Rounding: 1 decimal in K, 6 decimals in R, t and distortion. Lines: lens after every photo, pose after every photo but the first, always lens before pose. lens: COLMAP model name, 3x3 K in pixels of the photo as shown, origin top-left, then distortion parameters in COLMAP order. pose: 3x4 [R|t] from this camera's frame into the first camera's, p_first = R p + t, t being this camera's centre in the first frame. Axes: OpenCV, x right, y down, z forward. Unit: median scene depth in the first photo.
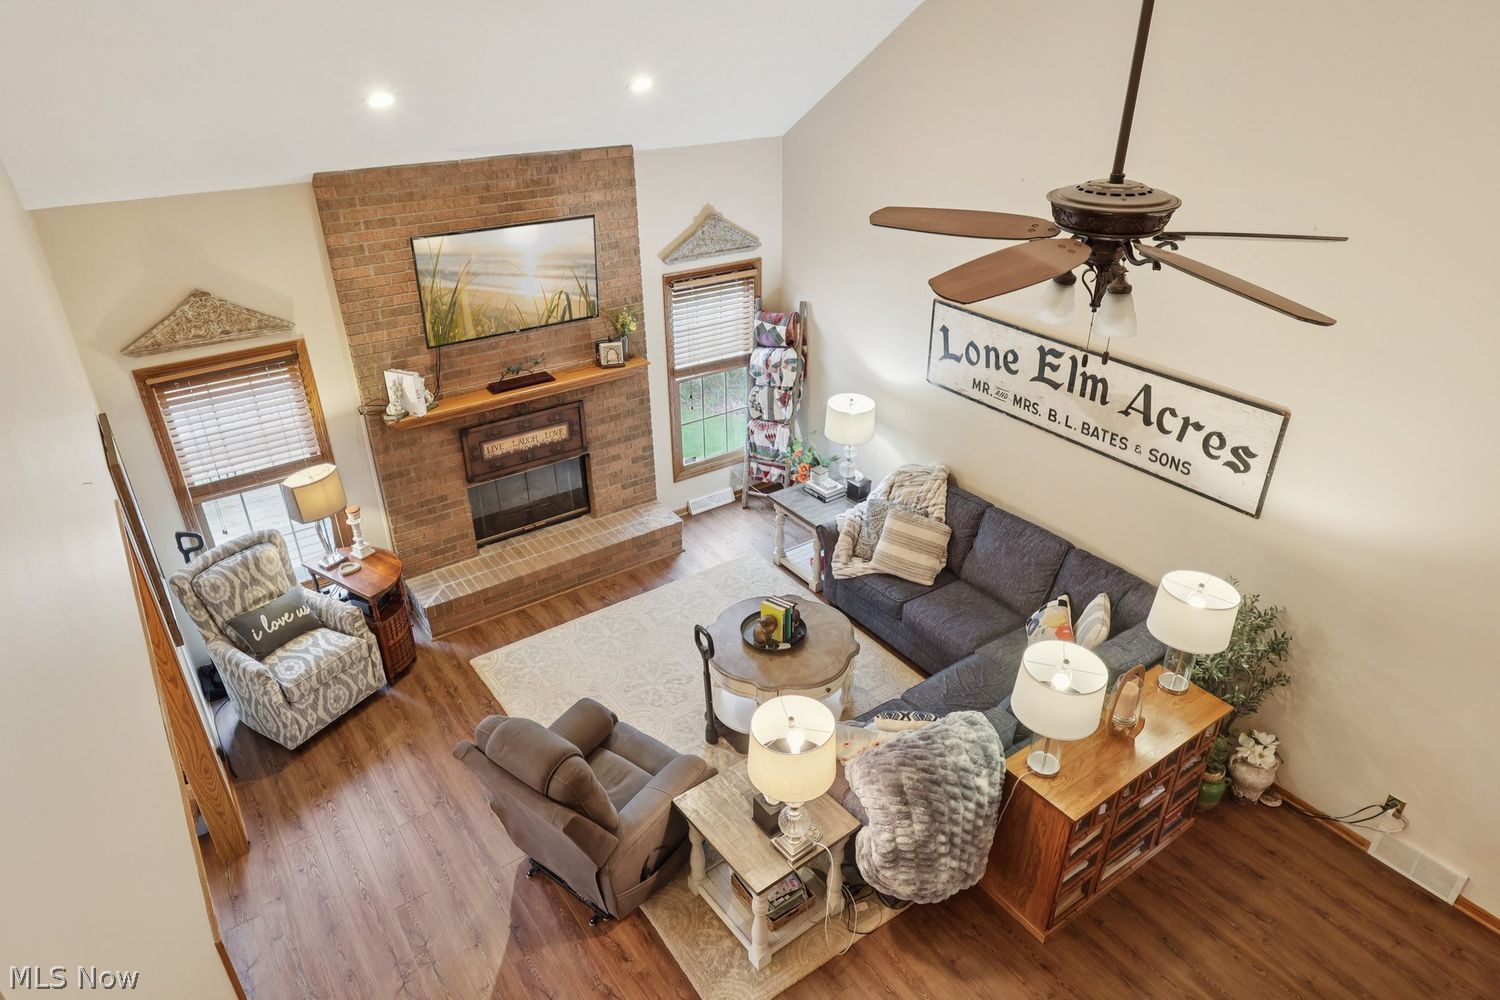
lens RADIAL K [[919.0, 0, 748.1], [0, 919.0, 495.0], [0, 0, 1]] dist [0.006737, -0.002553]
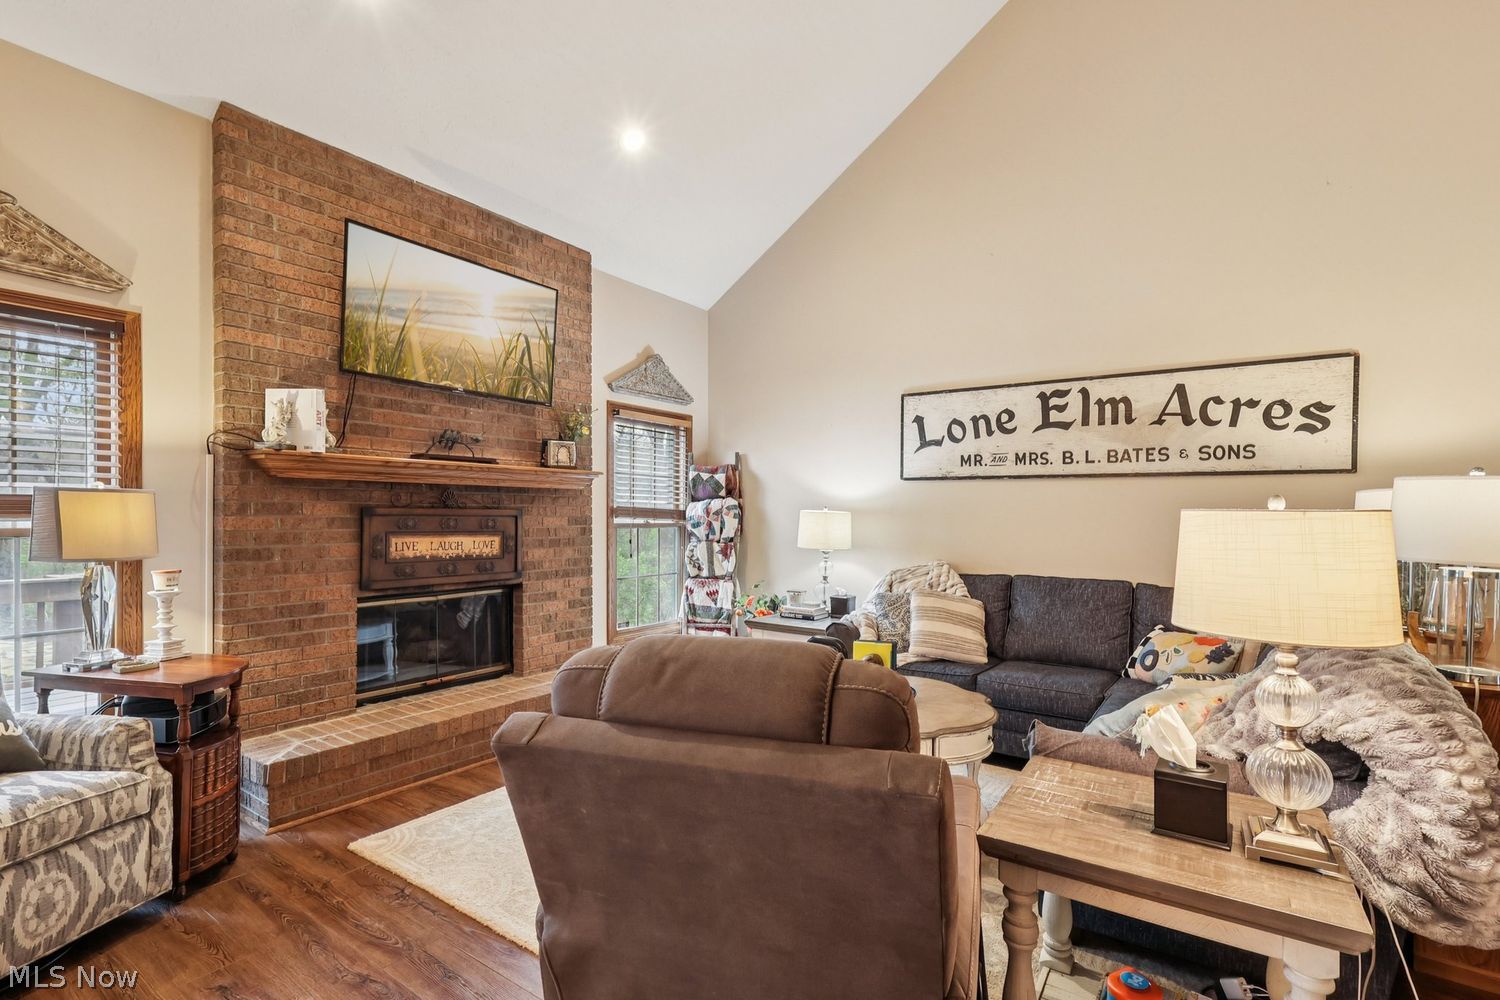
lens RADIAL K [[704.3, 0, 754.7], [0, 704.3, 516.2], [0, 0, 1]] dist [0.010471, 0.001060]
pose [[0.941849, 0.011194, 0.335851, -0.215865], [0.147898, 0.883630, -0.444212, 0.232965], [-0.301740, 0.468052, 0.830590, 0.465564]]
